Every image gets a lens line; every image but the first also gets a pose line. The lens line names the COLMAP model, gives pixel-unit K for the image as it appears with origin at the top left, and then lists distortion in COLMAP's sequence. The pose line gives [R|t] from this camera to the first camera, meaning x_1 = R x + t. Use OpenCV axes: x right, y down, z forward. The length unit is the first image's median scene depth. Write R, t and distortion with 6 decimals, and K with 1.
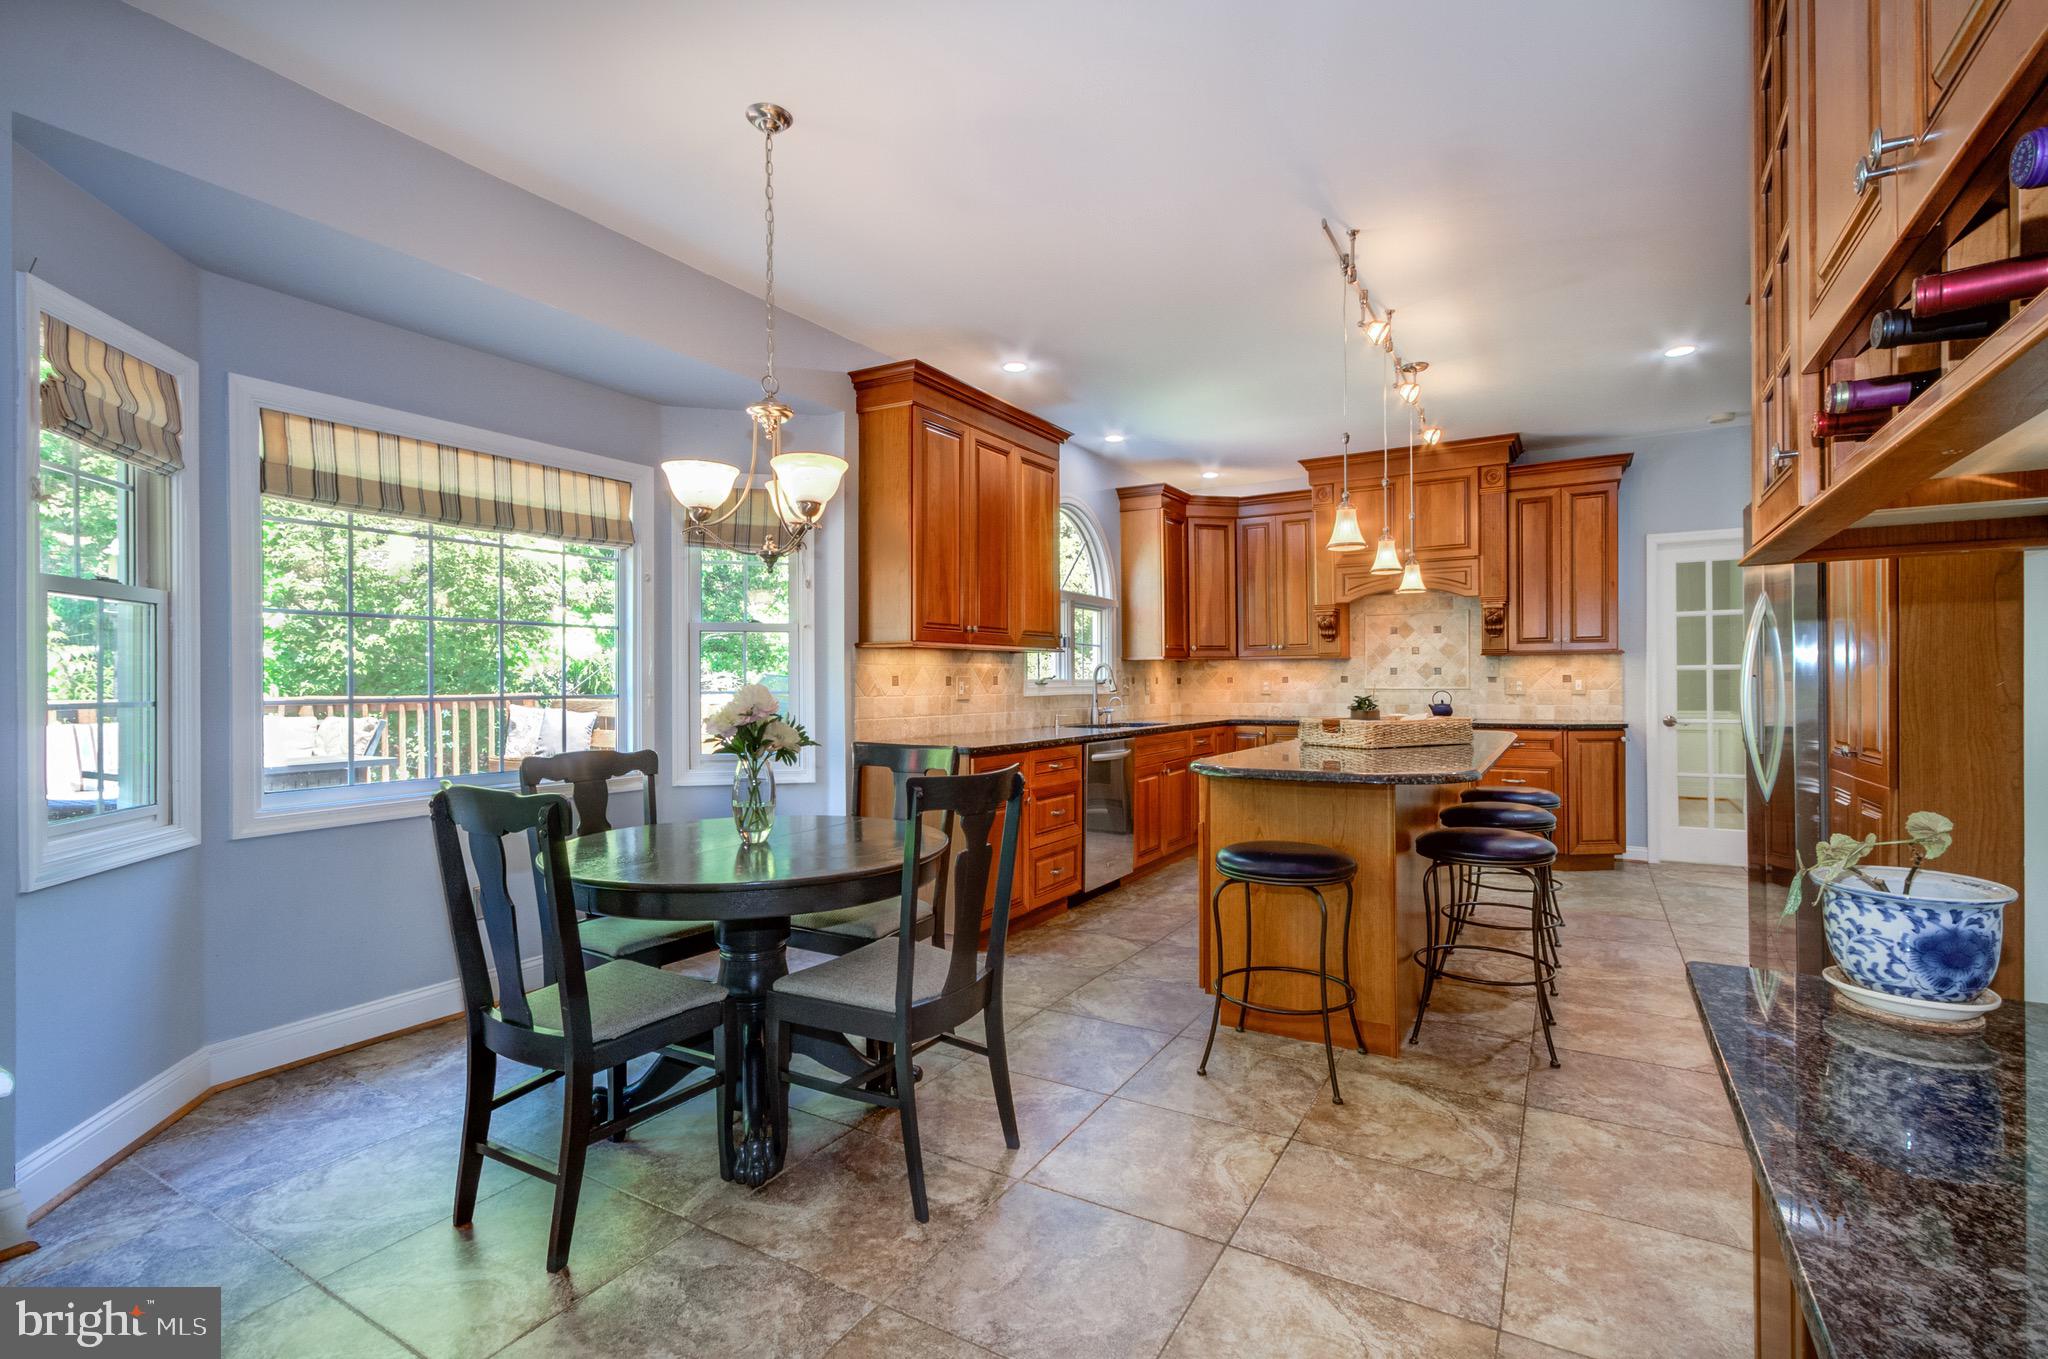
lens RADIAL K [[935.3, 0, 1043.0], [0, 935.3, 661.1], [0, 0, 1]] dist [-0.000835, 0.005668]
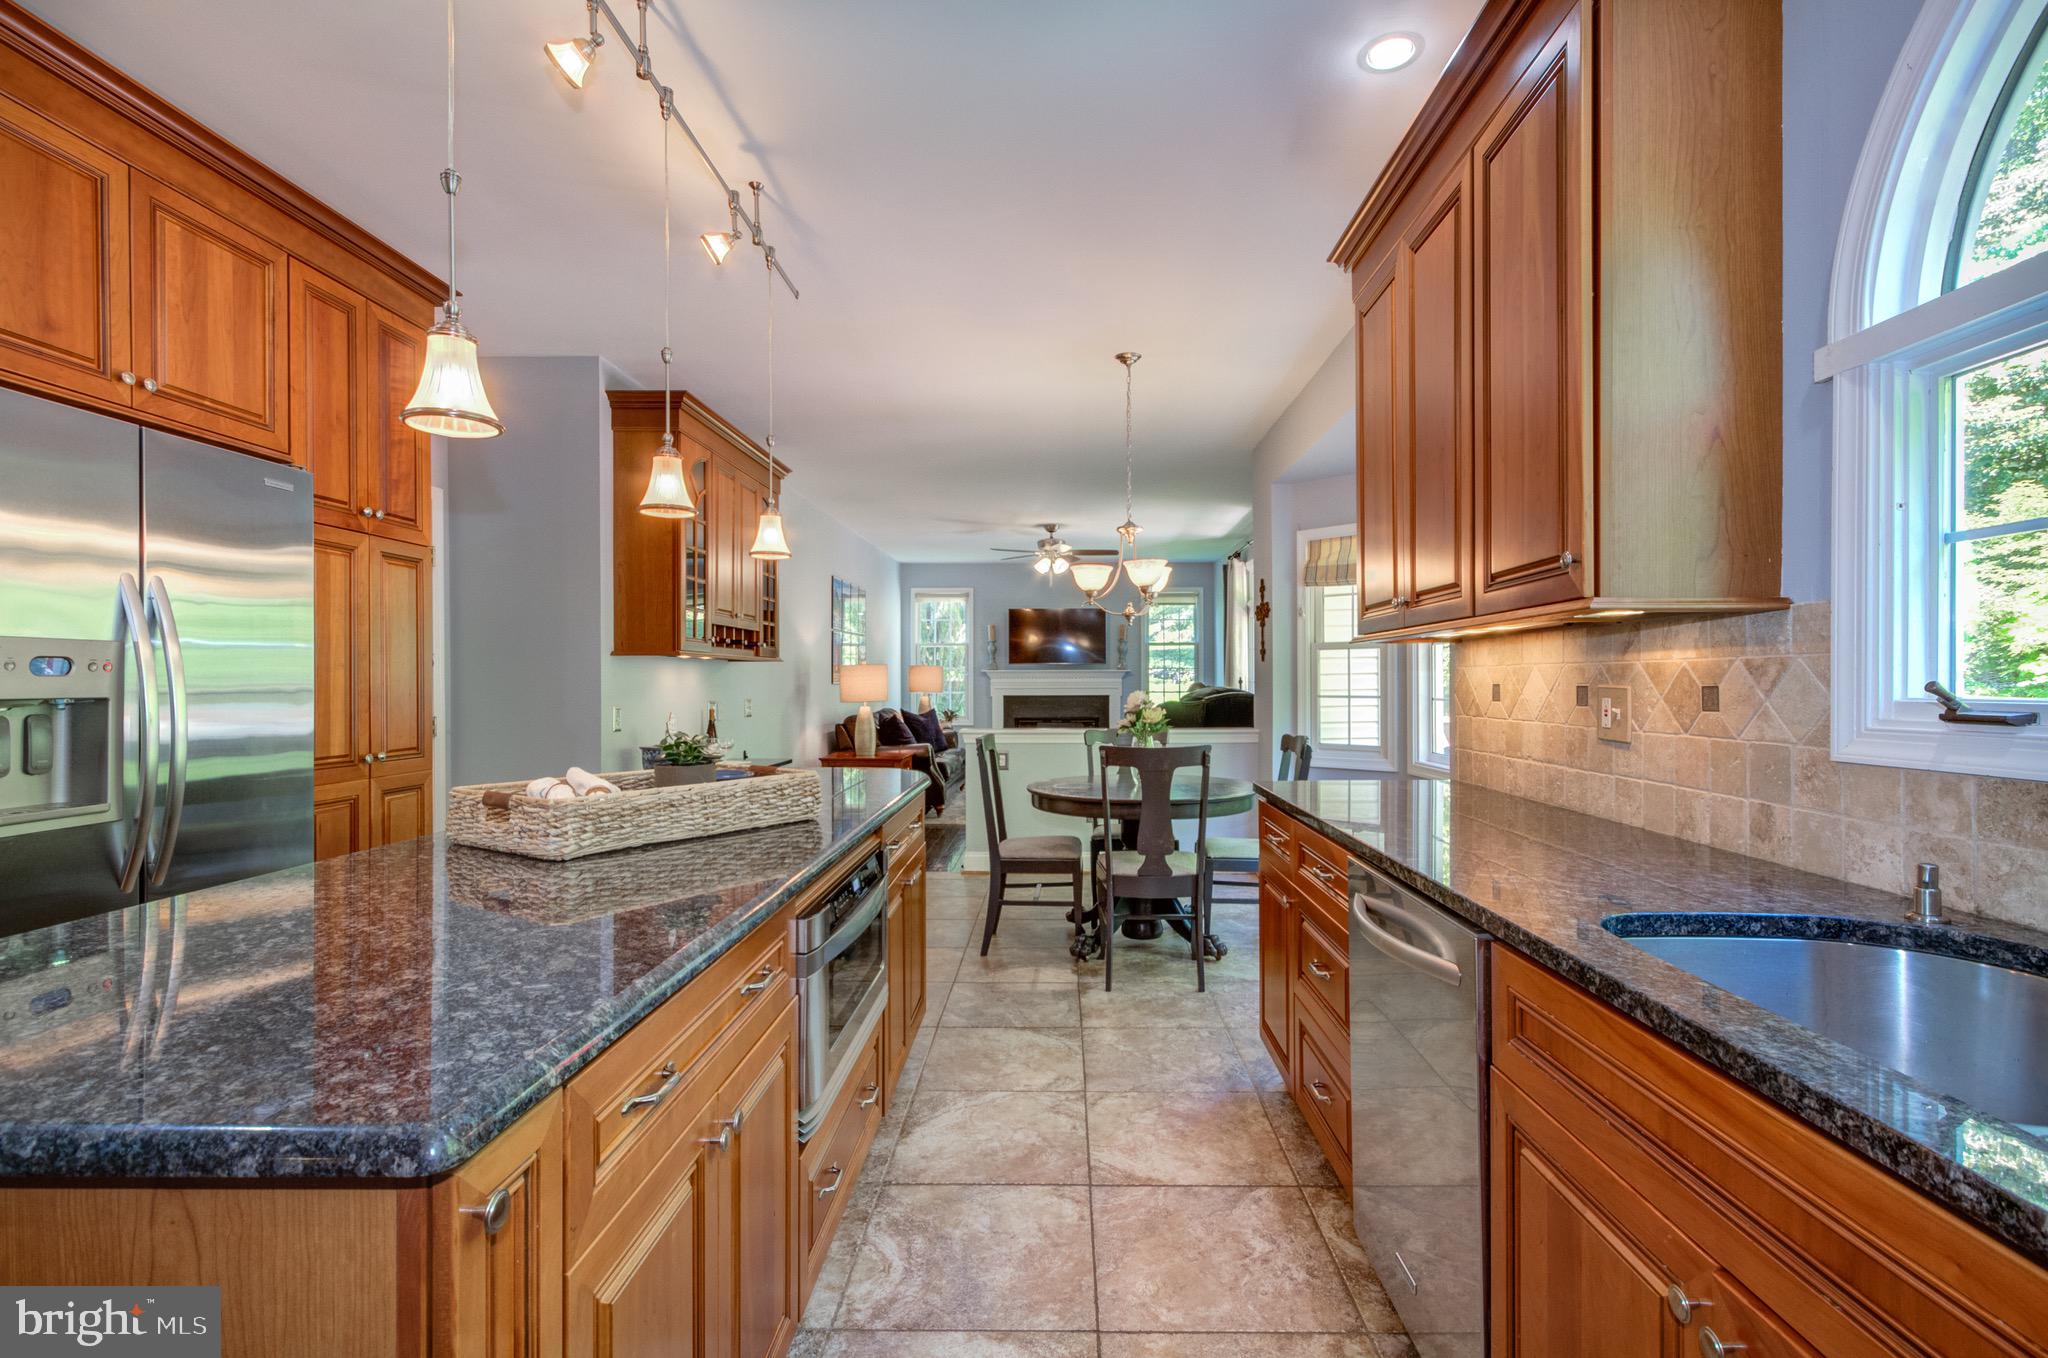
lens RADIAL K [[935.3, 0, 1047.3], [0, 935.3, 683.4], [0, 0, 1]] dist [-0.000835, 0.005668]
pose [[-0.873816, 0.008958, -0.486174, 0.279269], [0.017923, 0.999744, -0.013793, 0.013630], [0.485926, -0.020766, -0.873753, 1.017710]]
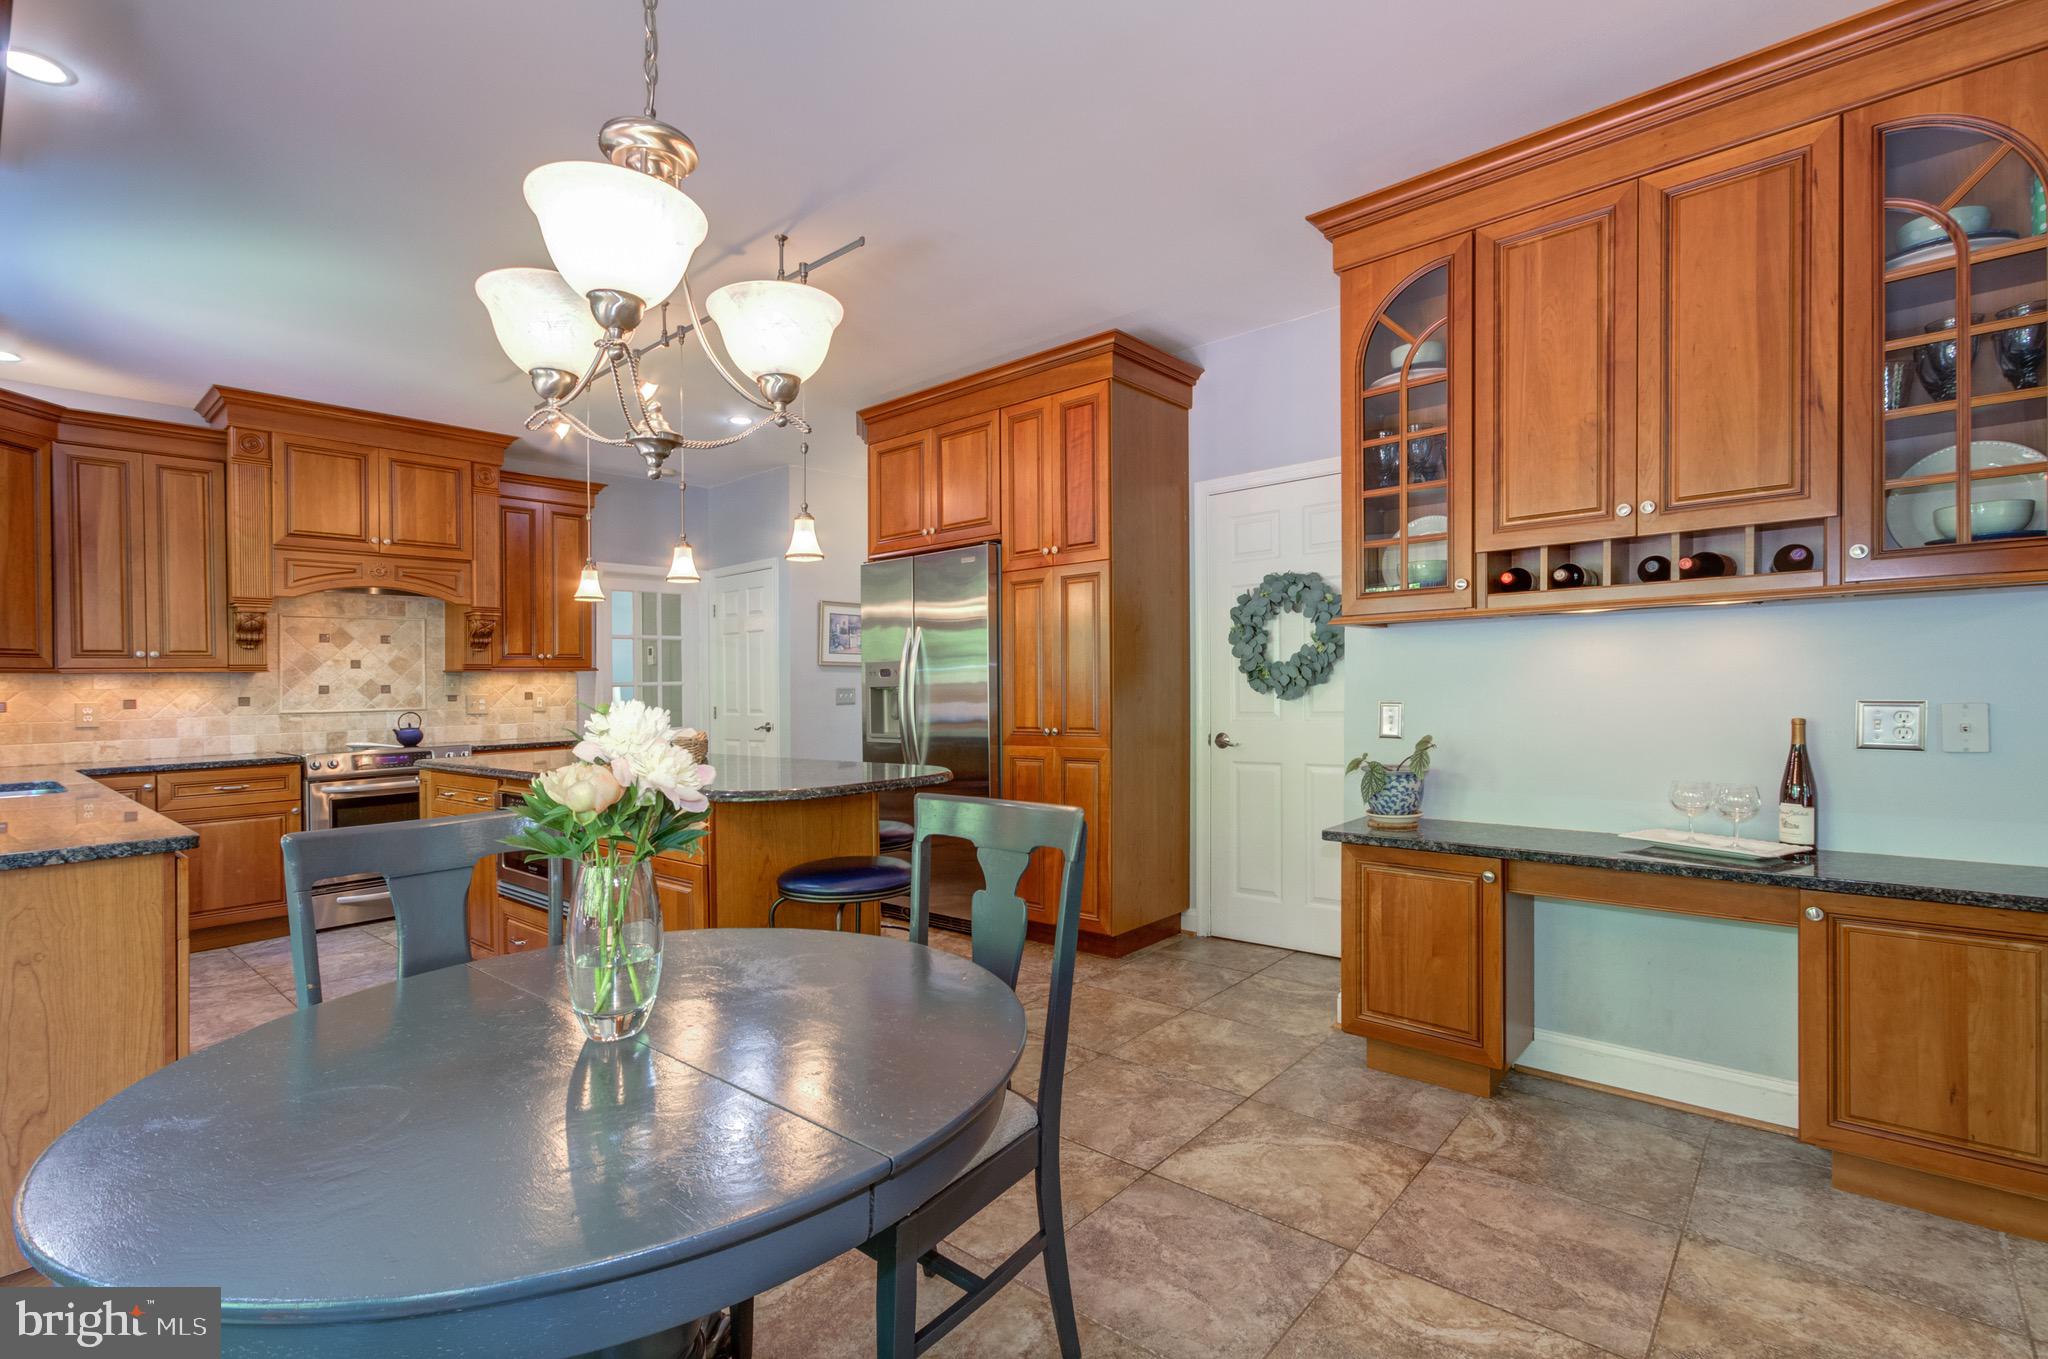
lens RADIAL K [[935.3, 0, 1030.7], [0, 935.3, 672.1], [0, 0, 1]] dist [-0.000835, 0.005668]
pose [[0.196880, 0.013744, 0.980331, -0.313704], [-0.001266, 0.999904, -0.013764, 0.006795], [-0.980427, 0.001469, 0.196879, 0.292866]]
